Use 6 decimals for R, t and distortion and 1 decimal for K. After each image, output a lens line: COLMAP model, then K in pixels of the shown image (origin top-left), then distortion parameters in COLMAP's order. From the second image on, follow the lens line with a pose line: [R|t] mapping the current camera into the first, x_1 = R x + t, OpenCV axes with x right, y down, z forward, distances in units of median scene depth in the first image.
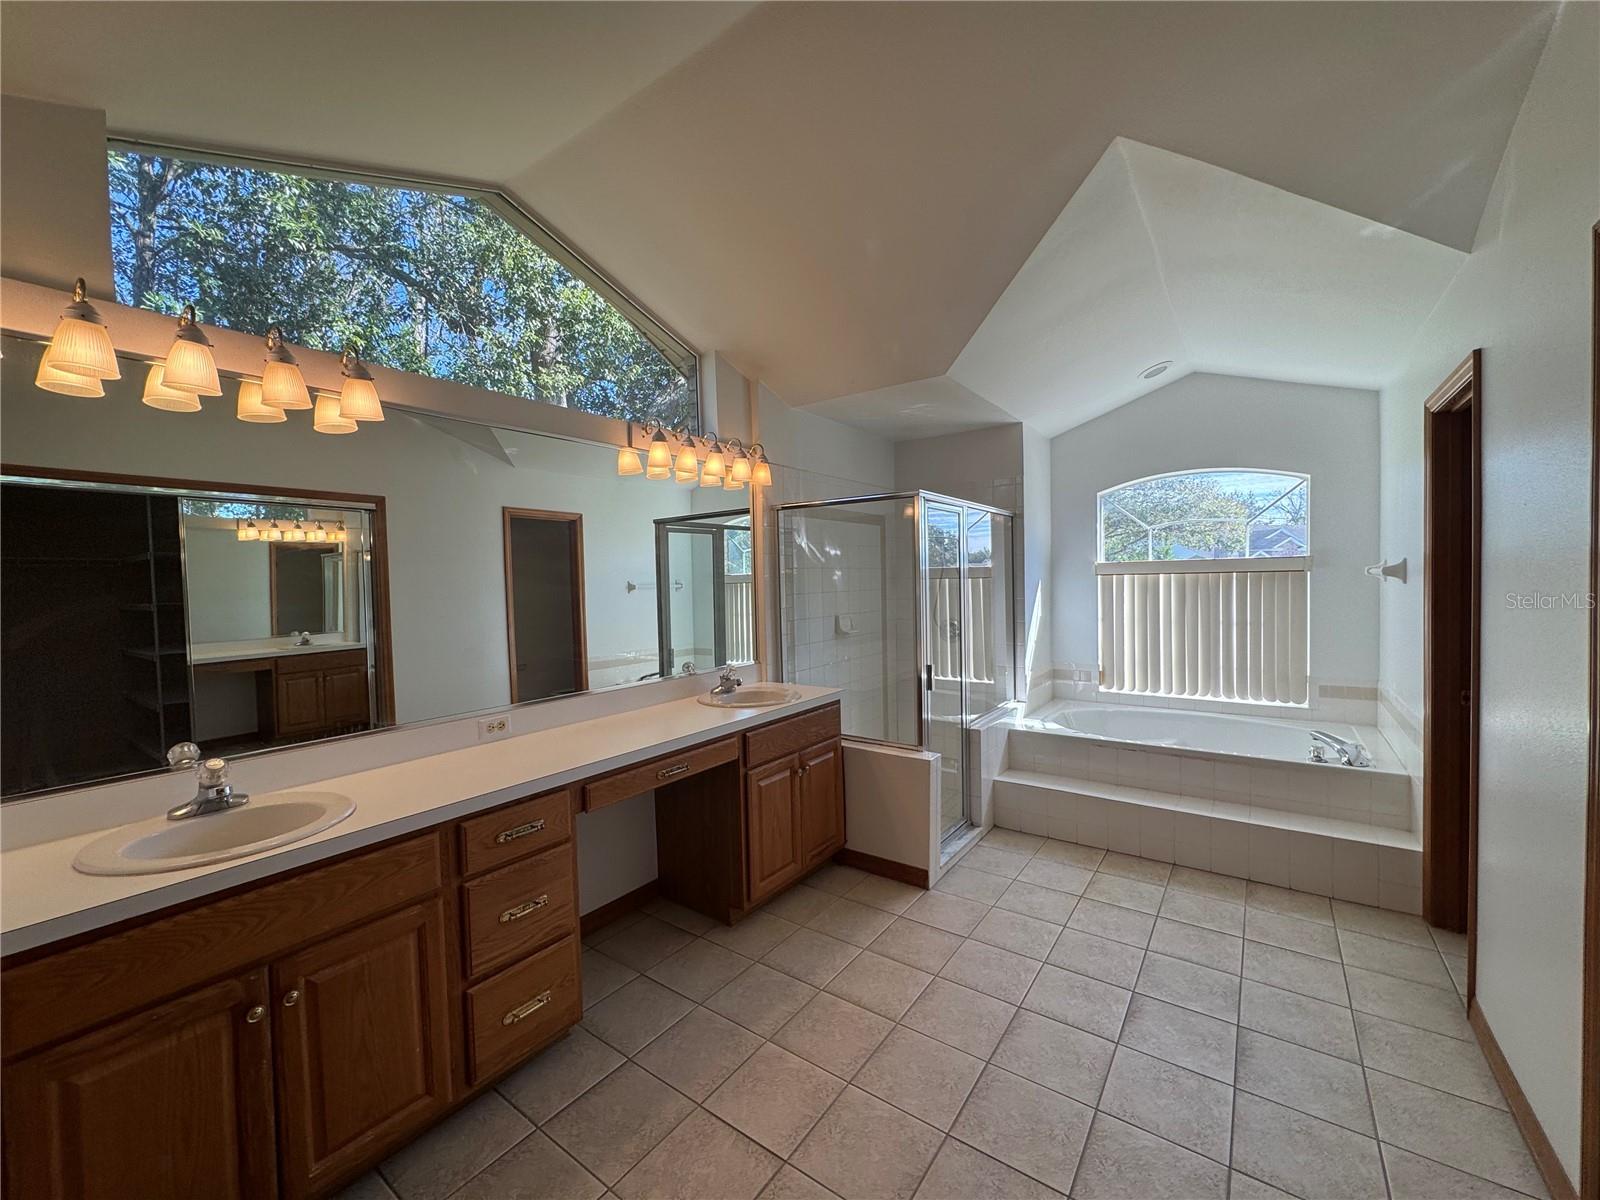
lens RADIAL K [[637.9, 0, 799.3], [0, 637.9, 596.3], [0, 0, 1]] dist [-0.003544, 0.000351]
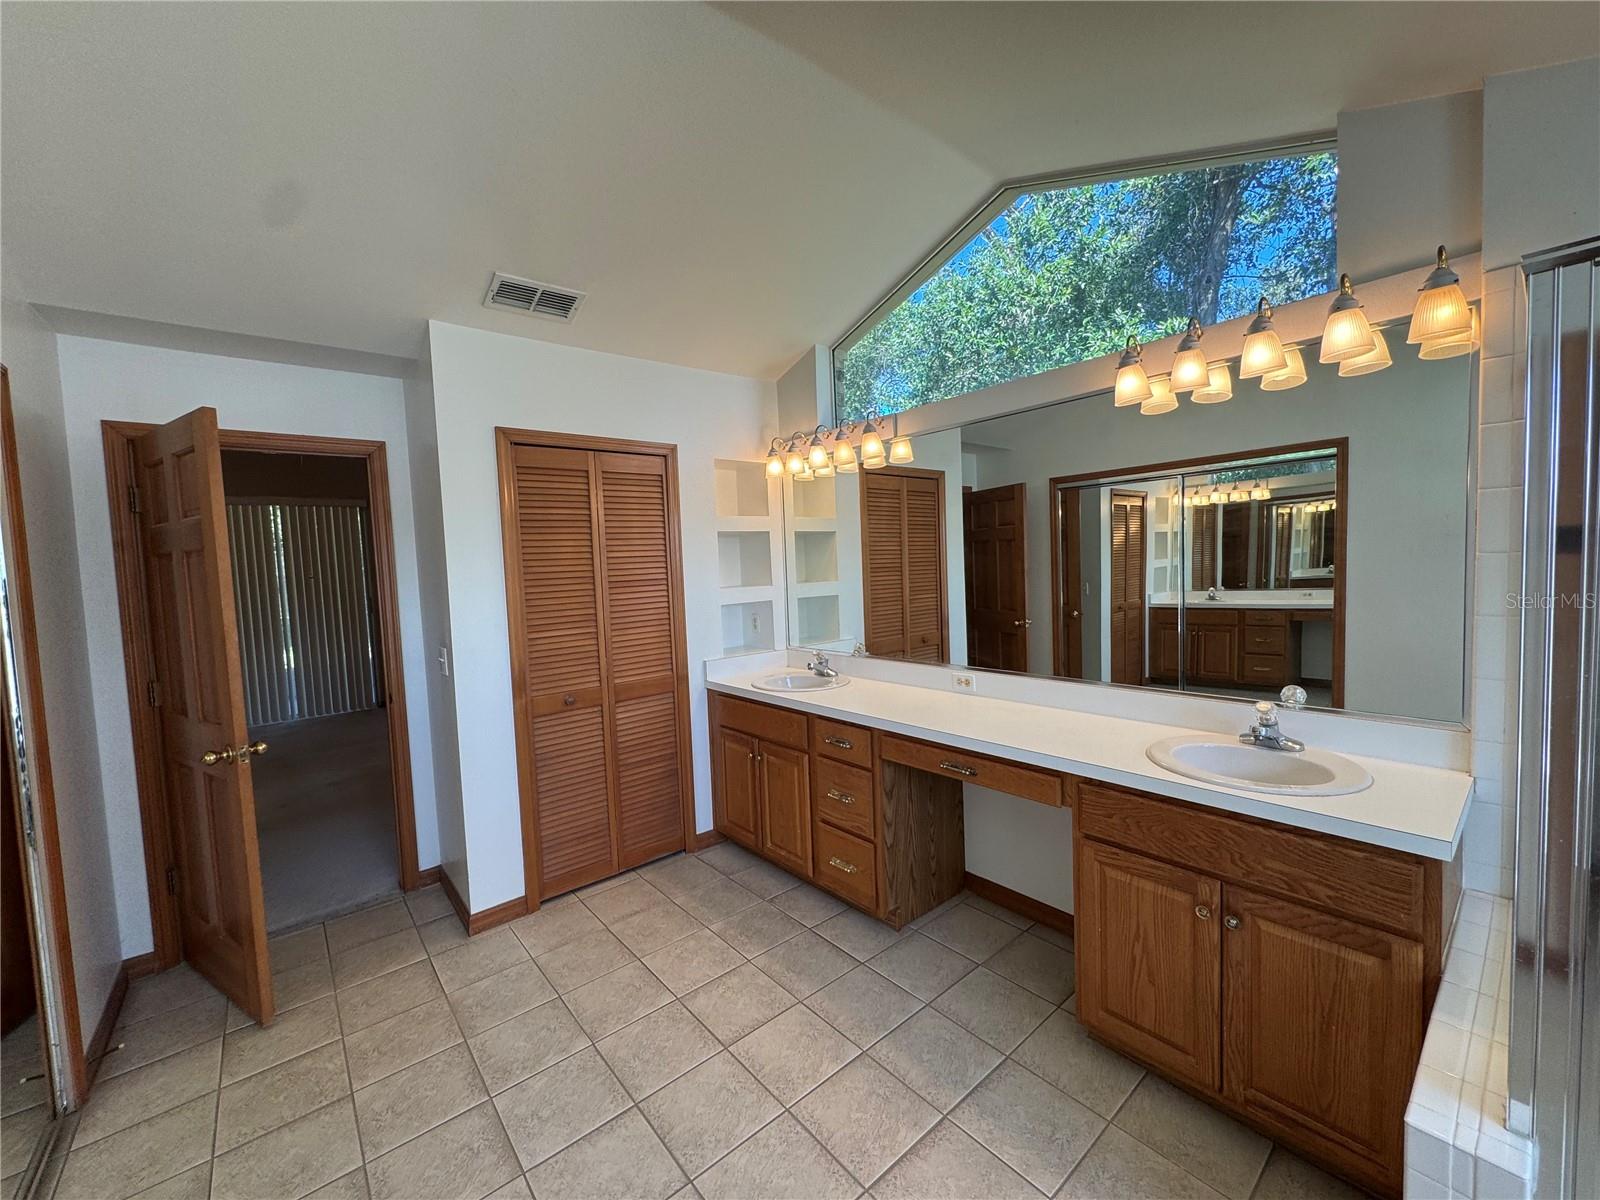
lens RADIAL K [[637.9, 0, 805.6], [0, 637.9, 608.3], [0, 0, 1]] dist [-0.003544, 0.000351]
pose [[-0.242335, 0.092702, -0.965754, 0.753307], [0.014195, 0.995657, 0.092010, -0.048560], [0.970089, 0.008589, -0.242599, 1.031466]]
